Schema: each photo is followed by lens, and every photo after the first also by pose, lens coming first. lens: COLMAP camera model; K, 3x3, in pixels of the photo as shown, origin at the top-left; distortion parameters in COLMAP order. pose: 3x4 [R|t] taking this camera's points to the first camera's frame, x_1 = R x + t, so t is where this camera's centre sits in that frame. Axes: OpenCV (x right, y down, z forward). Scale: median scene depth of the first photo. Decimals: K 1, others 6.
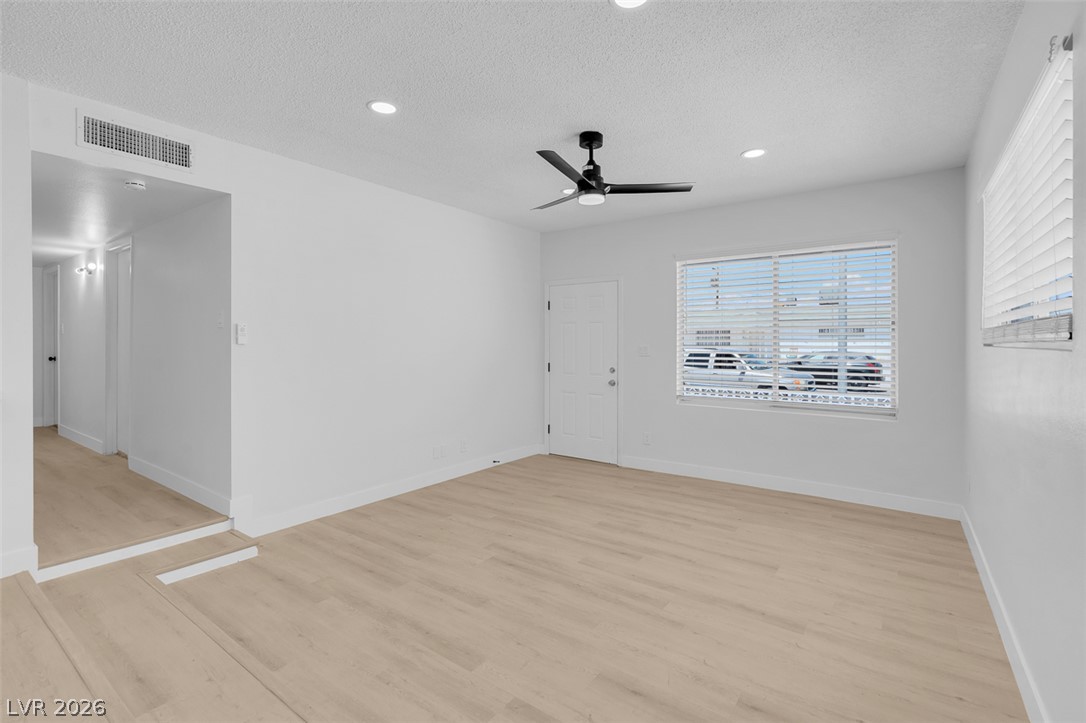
lens RADIAL K [[494.5, 0, 538.5], [0, 494.5, 342.8], [0, 0, 1]] dist [-0.007988, 0.002469]
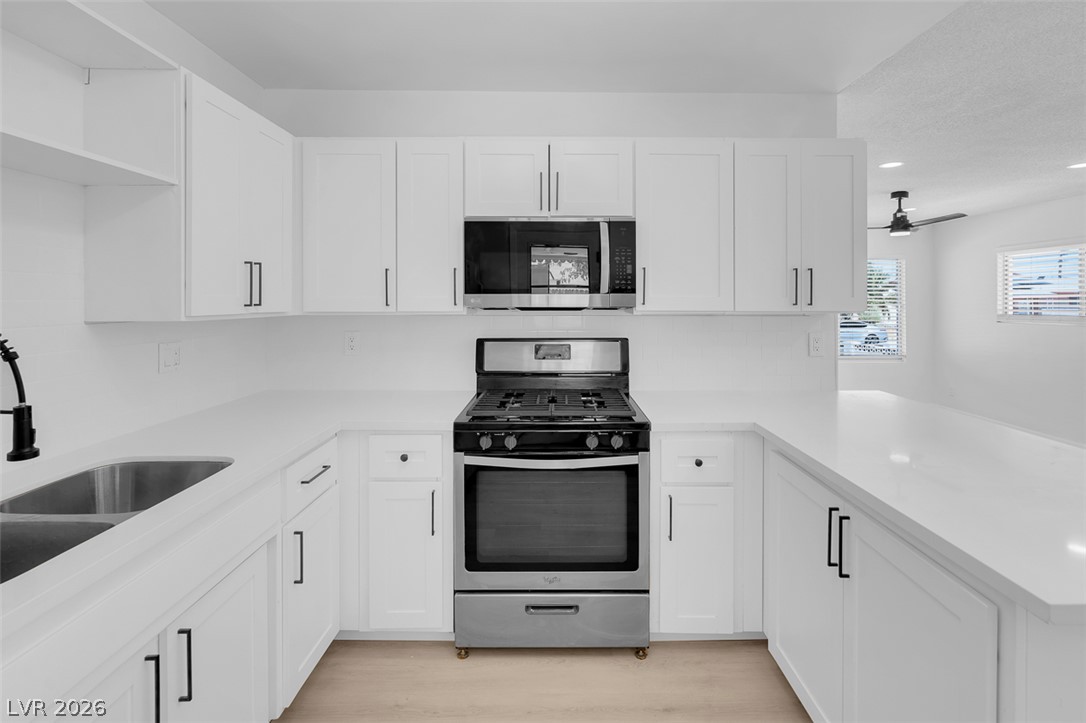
lens RADIAL K [[494.5, 0, 568.9], [0, 494.5, 304.2], [0, 0, 1]] dist [-0.007988, 0.002469]
pose [[0.800533, -0.005599, 0.599263, -1.612496], [0.000086, 0.999957, 0.009228, -0.075314], [-0.599289, -0.007336, 0.800499, 0.350066]]
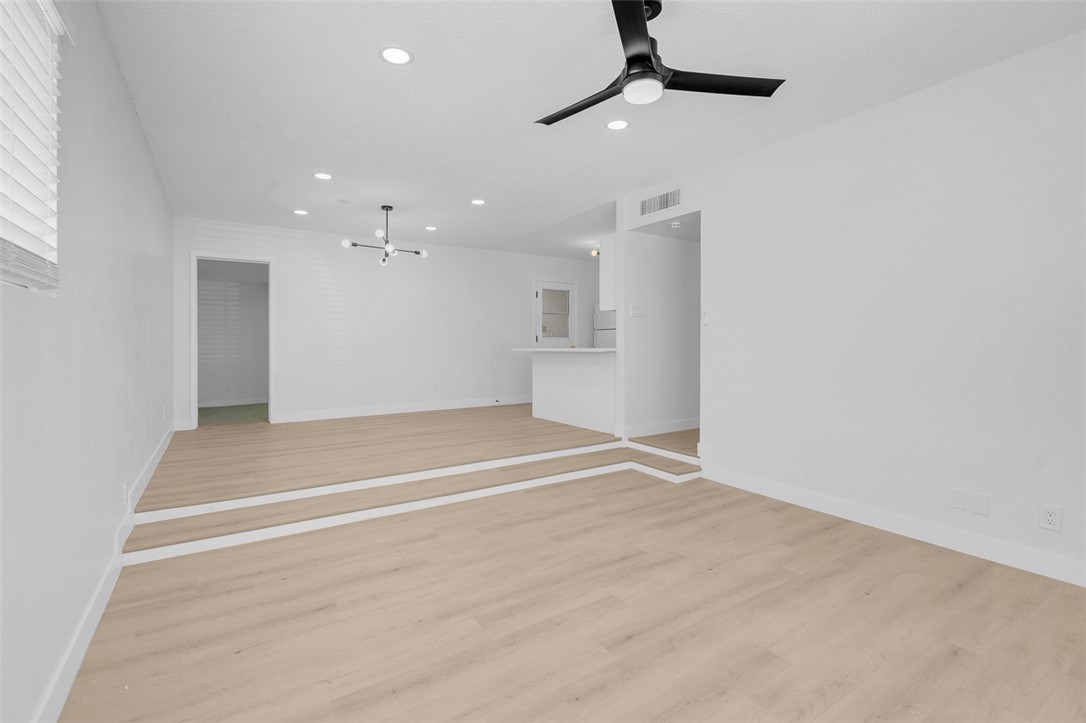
lens RADIAL K [[494.5, 0, 539.0], [0, 494.5, 350.5], [0, 0, 1]] dist [-0.007988, 0.002469]
pose [[-0.359883, 0.013668, -0.932897, 0.753025], [-0.003061, 0.999870, 0.015830, 0.051058], [0.932992, 0.008552, -0.359794, 1.062961]]
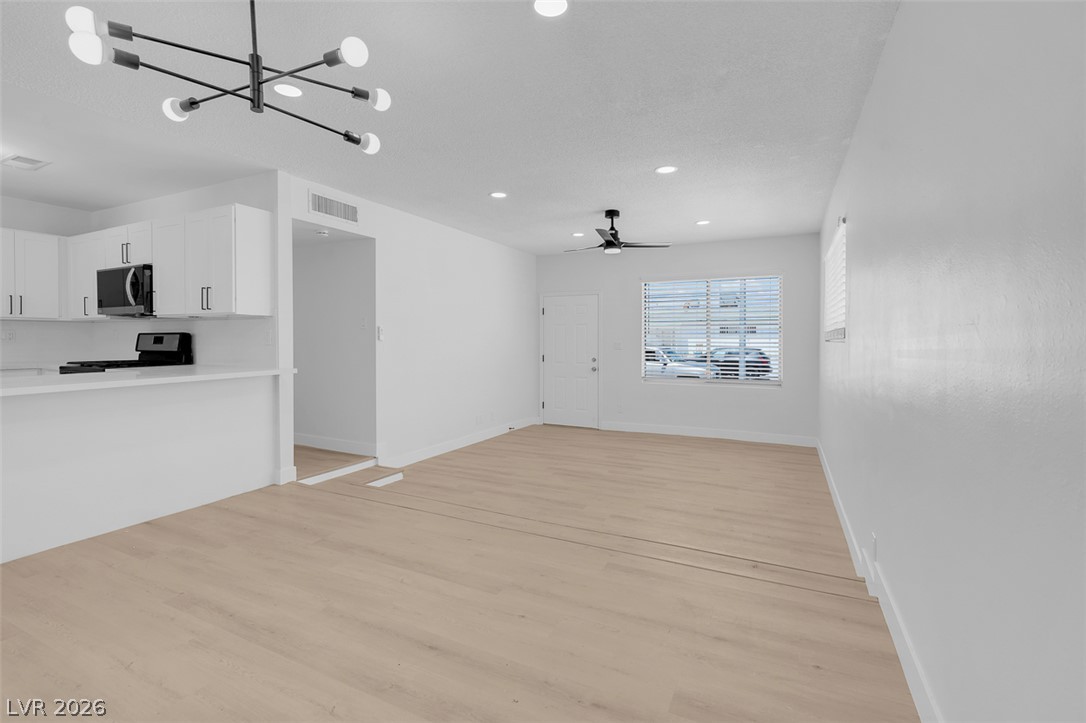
lens RADIAL K [[494.5, 0, 536.7], [0, 494.5, 343.6], [0, 0, 1]] dist [-0.007988, 0.002469]
pose [[0.985963, -0.000472, 0.166962, -0.391558], [-0.000674, 0.999977, 0.006809, 0.002940], [-0.166961, -0.006826, 0.985940, -0.537139]]
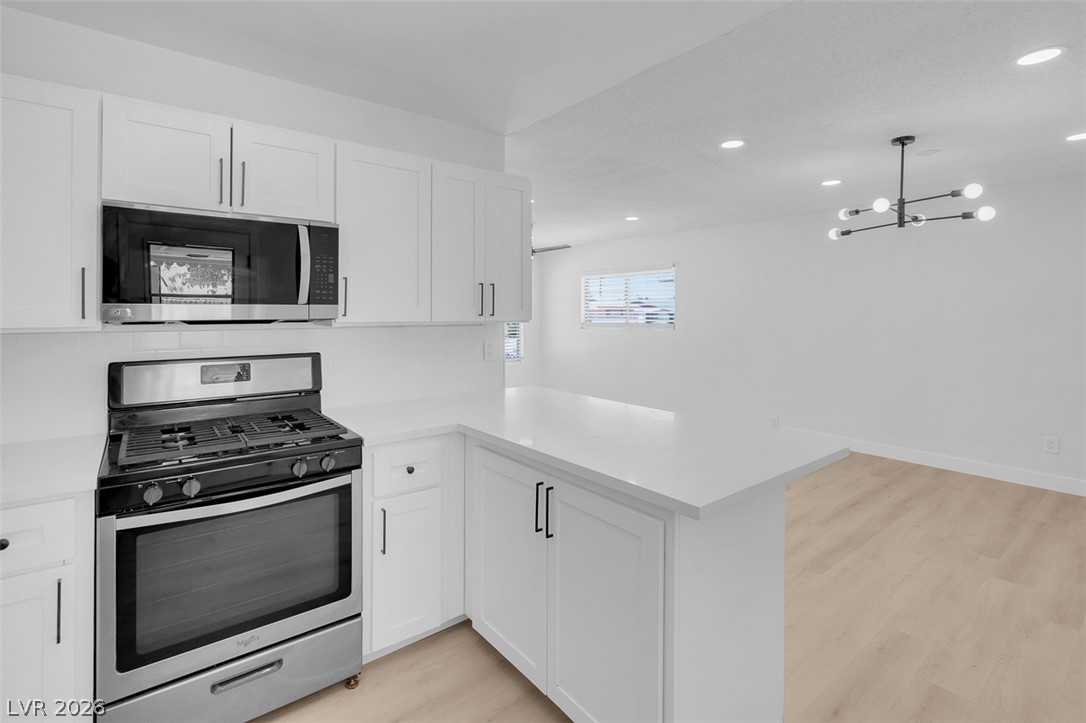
lens RADIAL K [[494.5, 0, 537.0], [0, 494.5, 311.6], [0, 0, 1]] dist [-0.007988, 0.002469]
pose [[0.282424, -0.000051, 0.959290, -1.672689], [-0.000002, 1.000000, 0.000054, -0.074462], [-0.959290, -0.000018, 0.282424, 0.409363]]
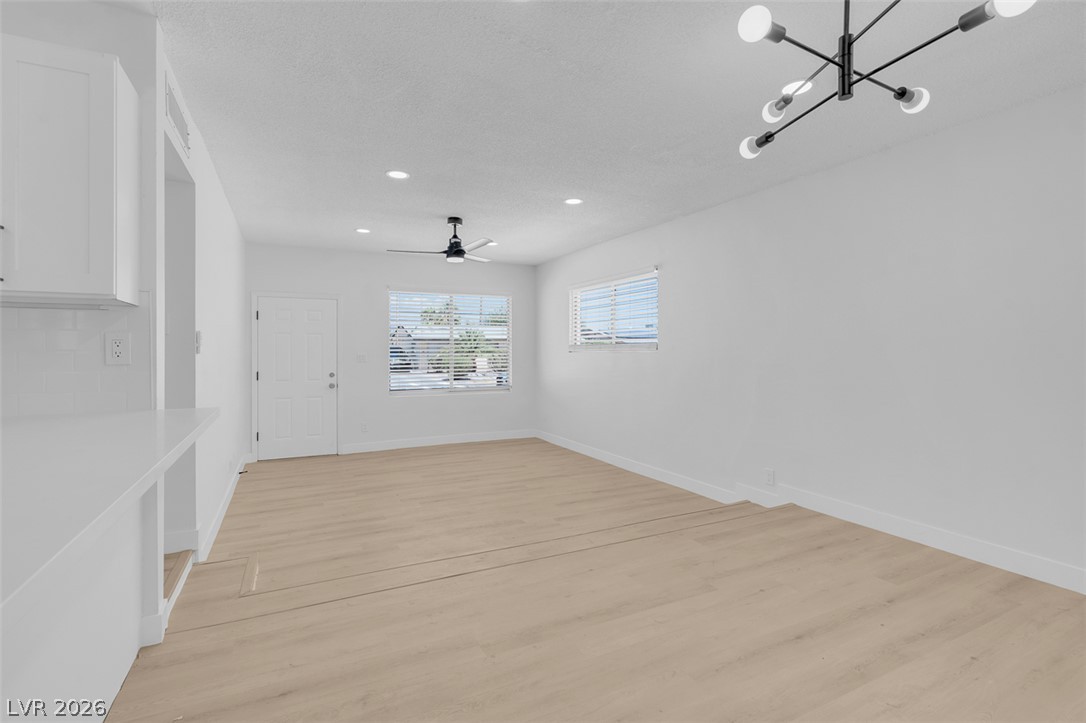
lens RADIAL K [[494.5, 0, 530.5], [0, 494.5, 351.5], [0, 0, 1]] dist [-0.007988, 0.002469]
pose [[0.464040, -0.003667, 0.885806, -1.118866], [0.003574, 0.999991, 0.002267, -0.001400], [-0.885807, 0.002114, 0.464049, 0.056574]]
